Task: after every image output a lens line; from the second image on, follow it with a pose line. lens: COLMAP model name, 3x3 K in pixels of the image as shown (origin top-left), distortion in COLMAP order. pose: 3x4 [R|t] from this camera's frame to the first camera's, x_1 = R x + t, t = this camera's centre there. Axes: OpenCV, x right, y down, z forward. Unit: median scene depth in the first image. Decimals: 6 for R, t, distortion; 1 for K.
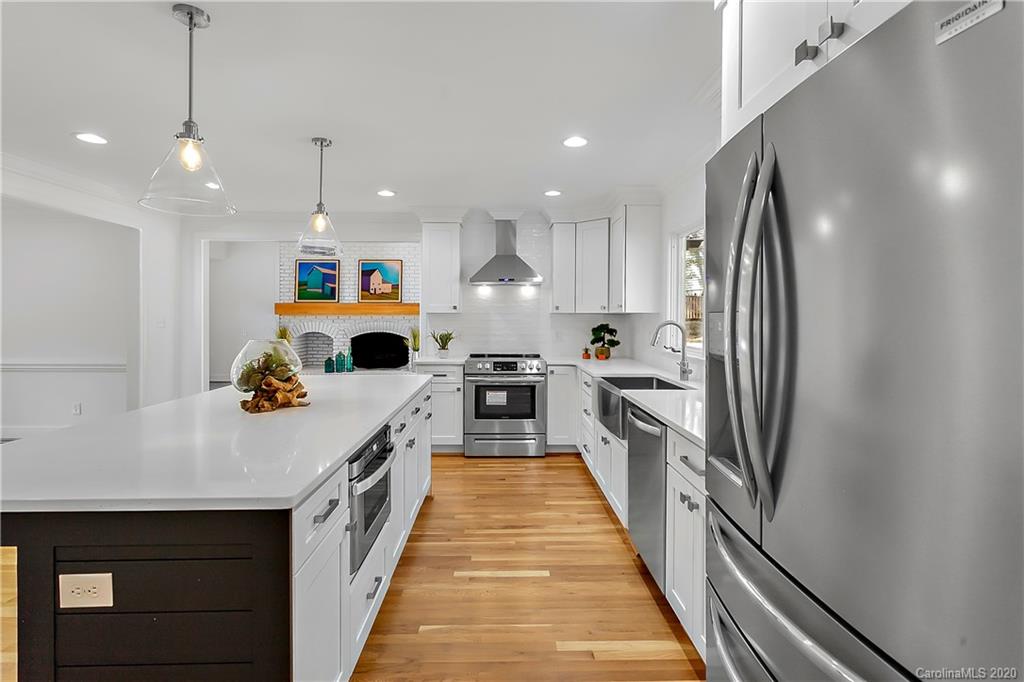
lens RADIAL K [[498.0, 0, 513.7], [0, 498.0, 319.8], [0, 0, 1]] dist [-0.014946, -0.000159]
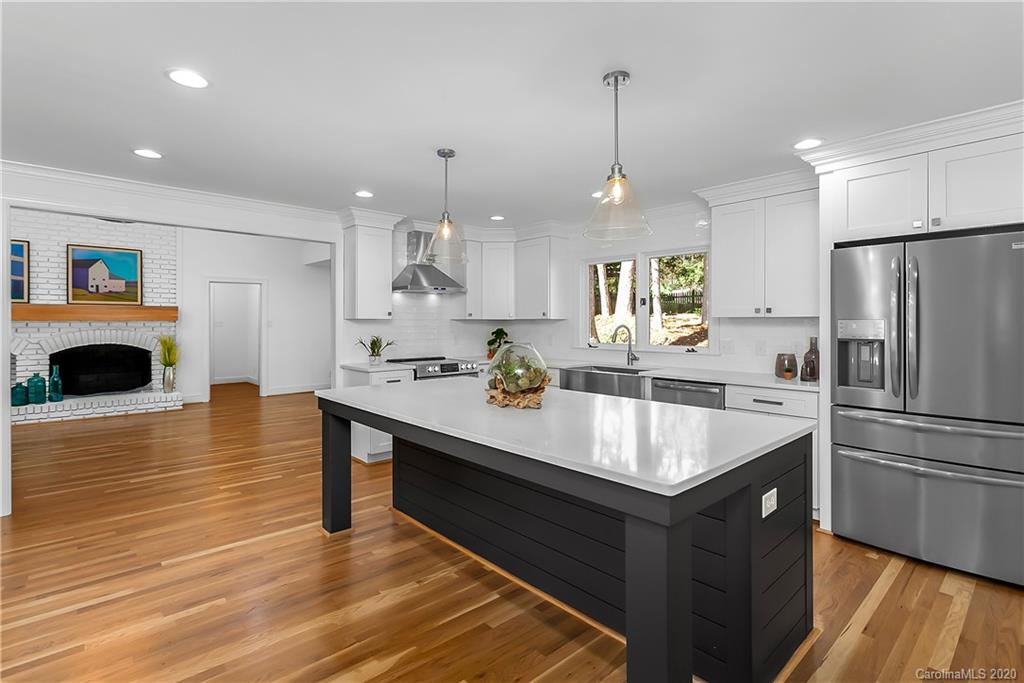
lens RADIAL K [[496.0, 0, 512.6], [0, 496.0, 322.8], [0, 0, 1]] dist [0.003051, 0.000370]
pose [[0.759484, -0.003787, 0.650515, -0.291958], [0.007060, 0.999972, -0.002421, -0.001144], [-0.650488, 0.006431, 0.759490, 0.037009]]
